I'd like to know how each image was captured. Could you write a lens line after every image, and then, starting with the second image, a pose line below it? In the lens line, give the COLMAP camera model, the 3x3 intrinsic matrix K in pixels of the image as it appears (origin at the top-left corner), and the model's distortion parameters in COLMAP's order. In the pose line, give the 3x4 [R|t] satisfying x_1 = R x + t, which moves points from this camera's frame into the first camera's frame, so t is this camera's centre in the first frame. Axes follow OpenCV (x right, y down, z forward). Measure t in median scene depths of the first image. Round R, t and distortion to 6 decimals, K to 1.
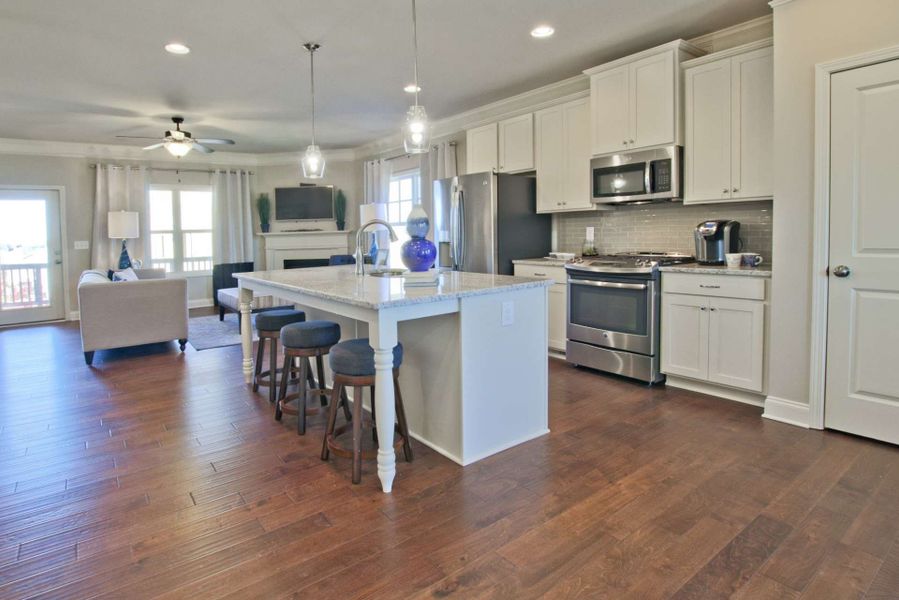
lens RADIAL K [[476.4, 0, 495.8], [0, 476.4, 233.6], [0, 0, 1]] dist [0.004211, -0.000704]
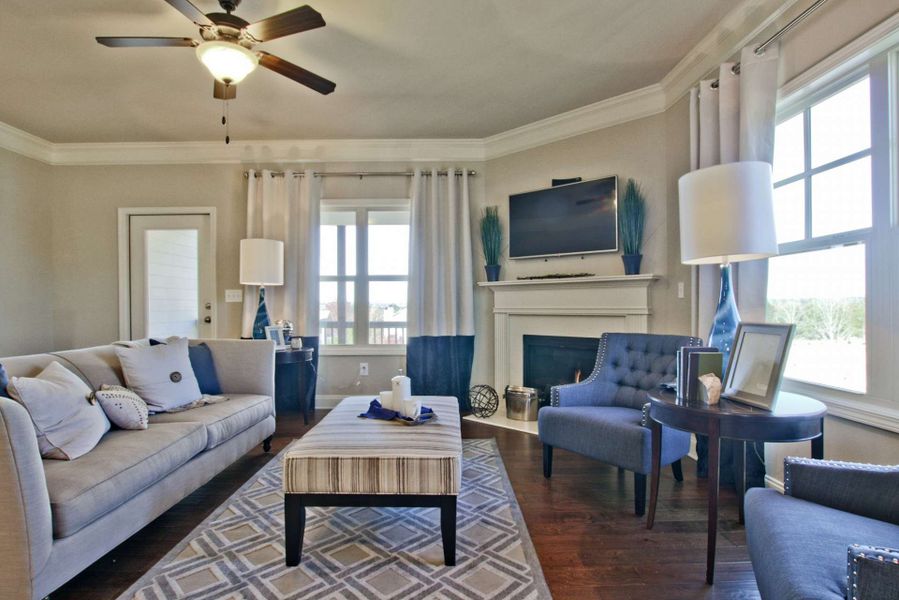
lens RADIAL K [[504.6, 0, 448.2], [0, 504.6, 306.1], [0, 0, 1]] dist [-0.035757, -0.001772]
pose [[0.756755, 0.021783, -0.653335, -0.162073], [-0.019905, 0.999749, 0.010278, 0.022091], [0.653395, 0.005227, 0.756999, 0.578499]]
